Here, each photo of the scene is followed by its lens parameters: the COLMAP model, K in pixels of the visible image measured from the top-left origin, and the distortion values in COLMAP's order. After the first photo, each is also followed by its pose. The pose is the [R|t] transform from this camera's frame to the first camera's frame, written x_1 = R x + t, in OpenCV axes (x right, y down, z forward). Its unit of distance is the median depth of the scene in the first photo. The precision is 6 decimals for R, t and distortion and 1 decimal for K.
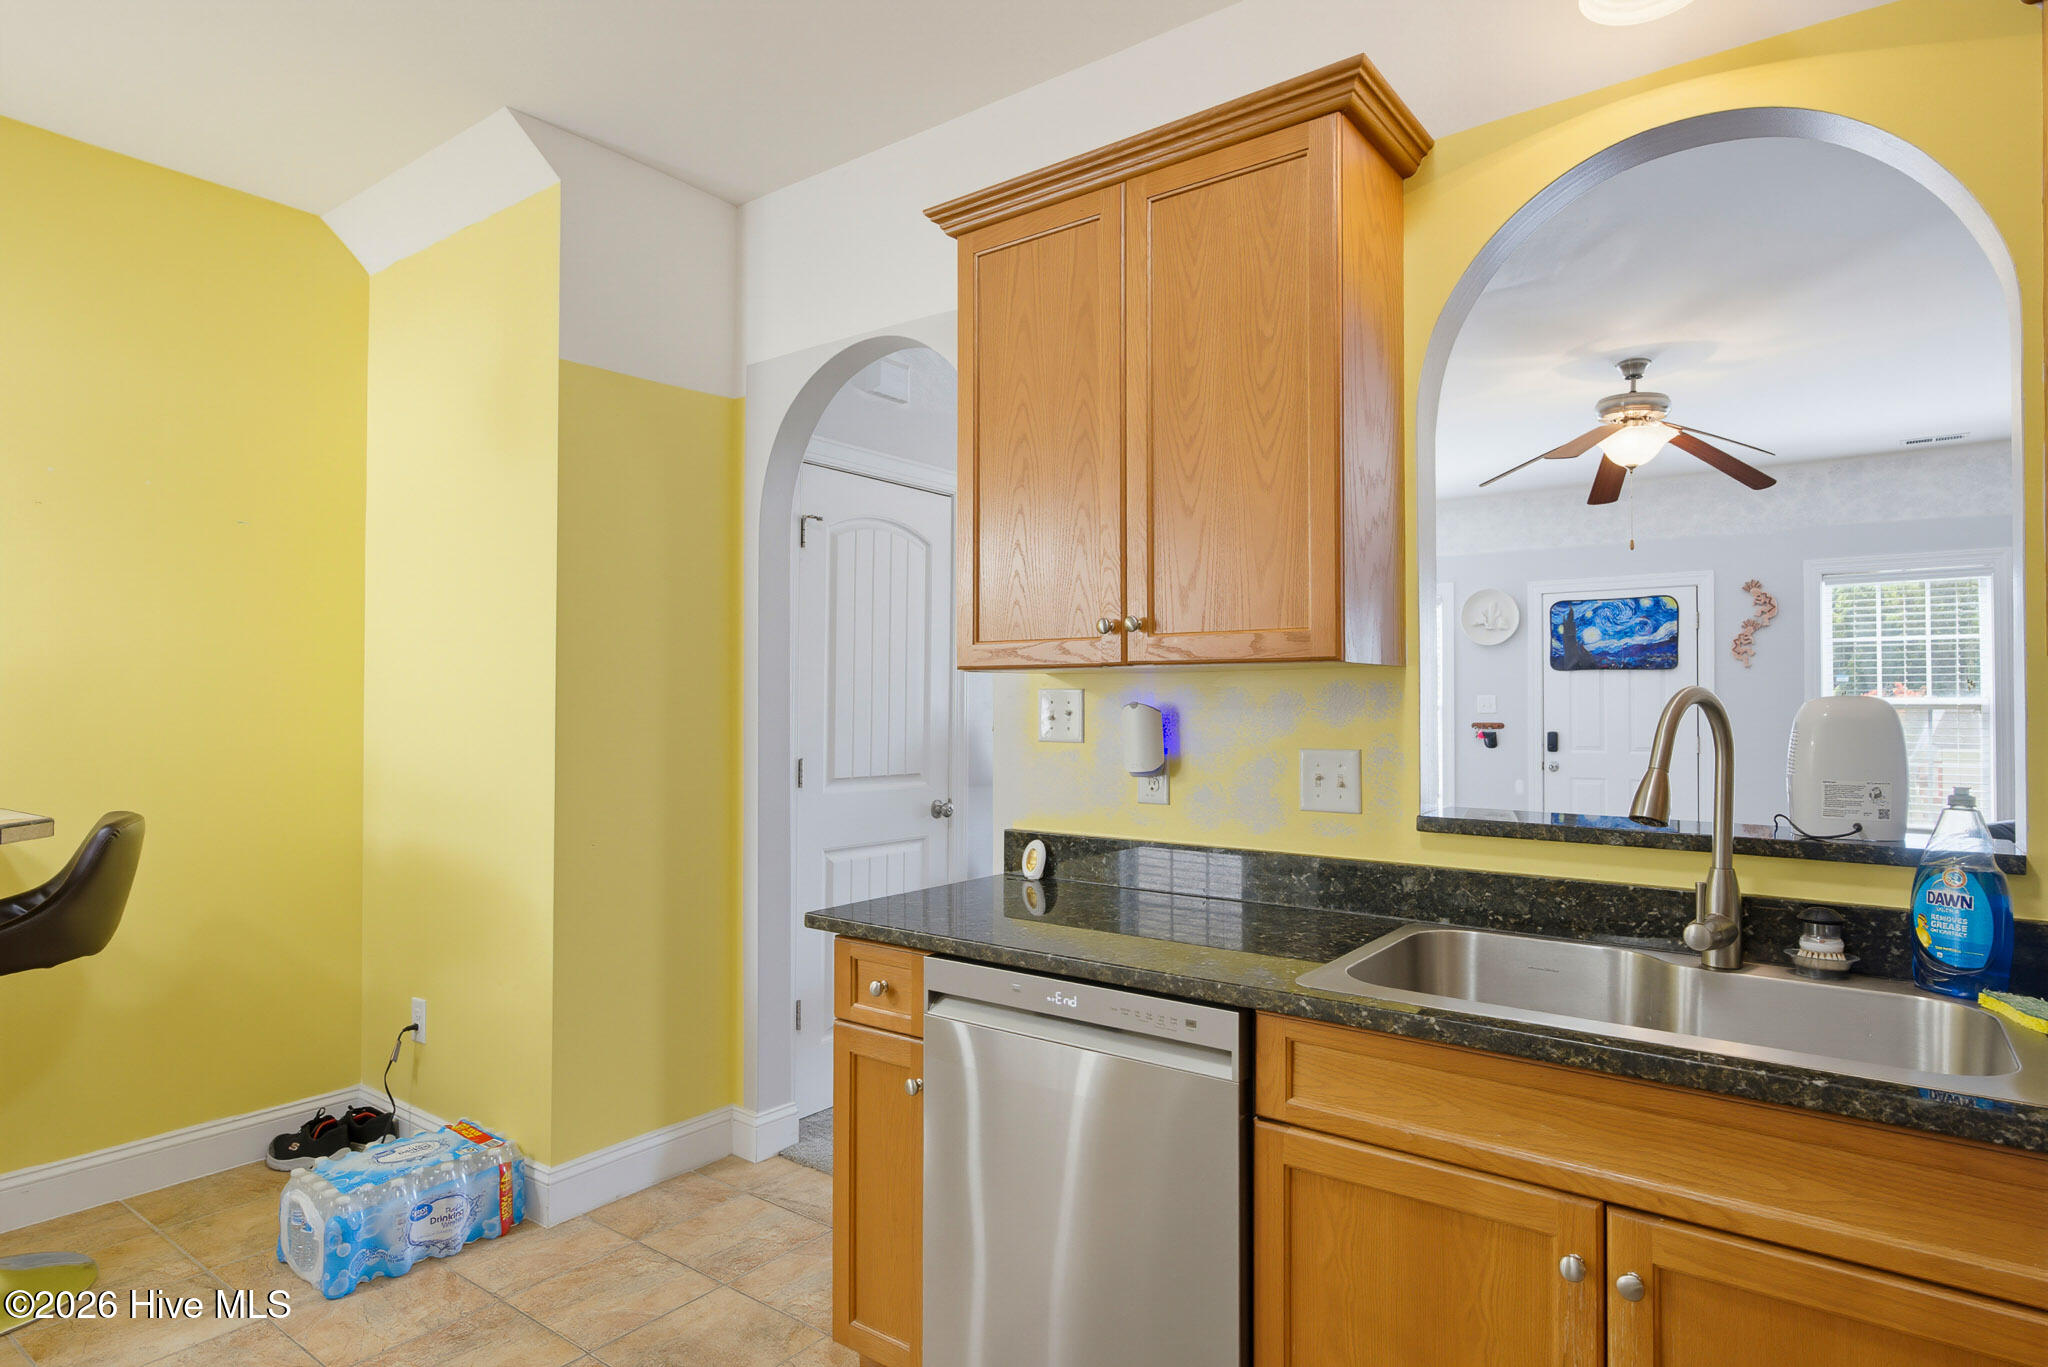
lens RADIAL K [[1118.4, 0, 1032.1], [0, 1118.4, 685.0], [0, 0, 1]] dist [-0.014678, 0.015169]
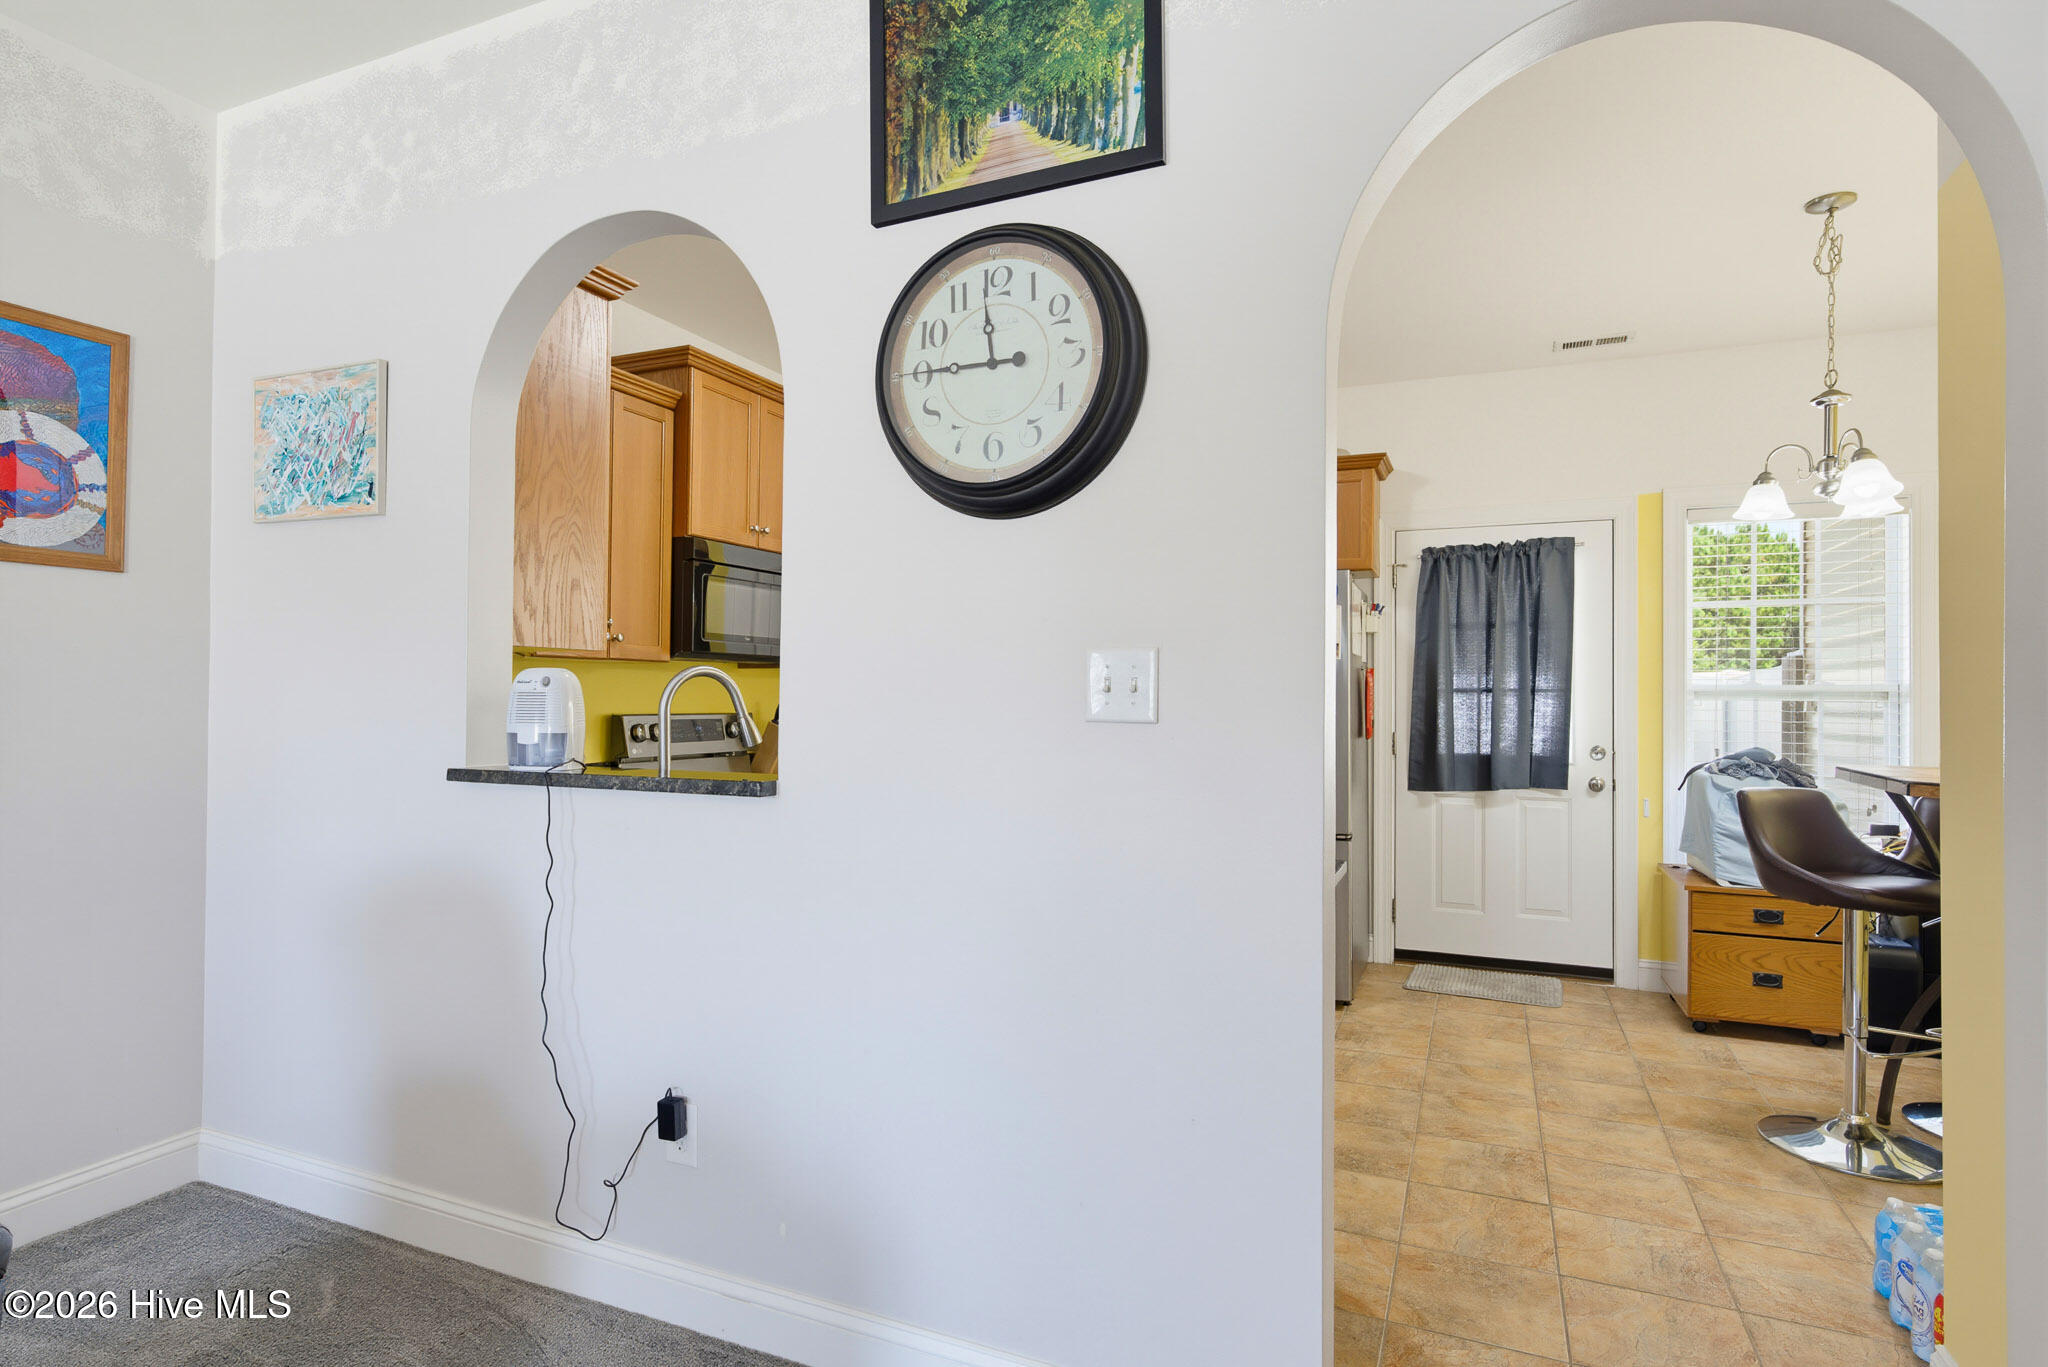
lens RADIAL K [[1059.6, 0, 1030.8], [0, 1059.6, 684.4], [0, 0, 1]] dist [-0.003152, 0.000985]
pose [[-0.973201, -0.011665, -0.229658, 0.110785], [-0.005901, 0.999651, -0.025768, 0.015000], [0.229878, -0.023722, -0.972930, 0.594583]]
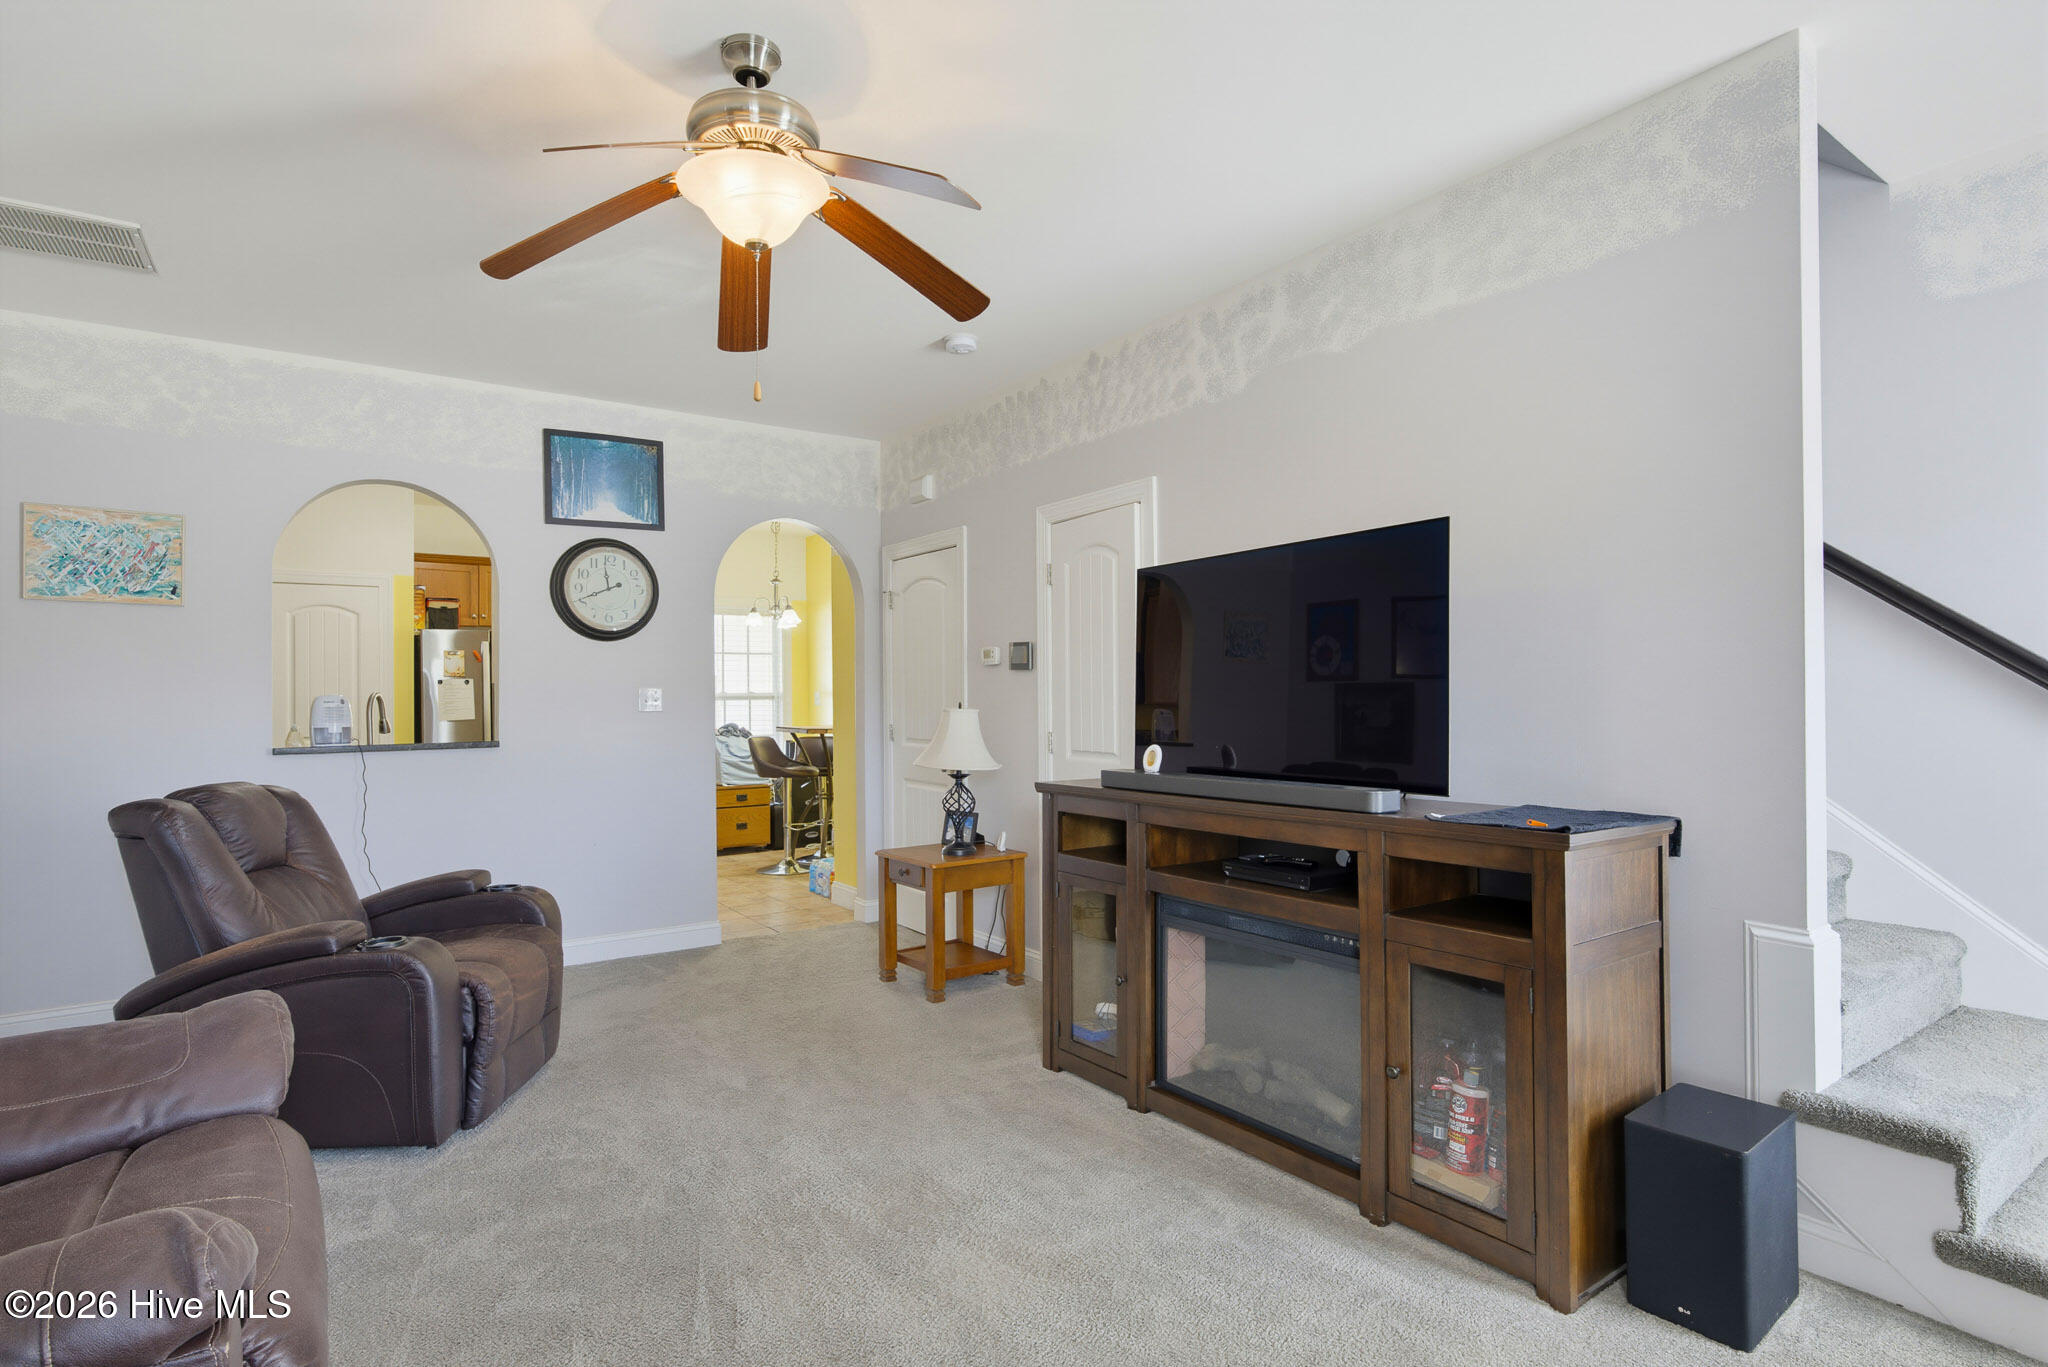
lens RADIAL K [[1030.9, 0, 1032.5], [0, 1030.9, 684.4], [0, 0, 1]] dist [-0.013227, 0.010095]
pose [[-0.314060, -0.010191, -0.949349, 0.634093], [0.023064, 0.999565, -0.018360, 0.017409], [0.949123, -0.027662, -0.313688, 0.841133]]
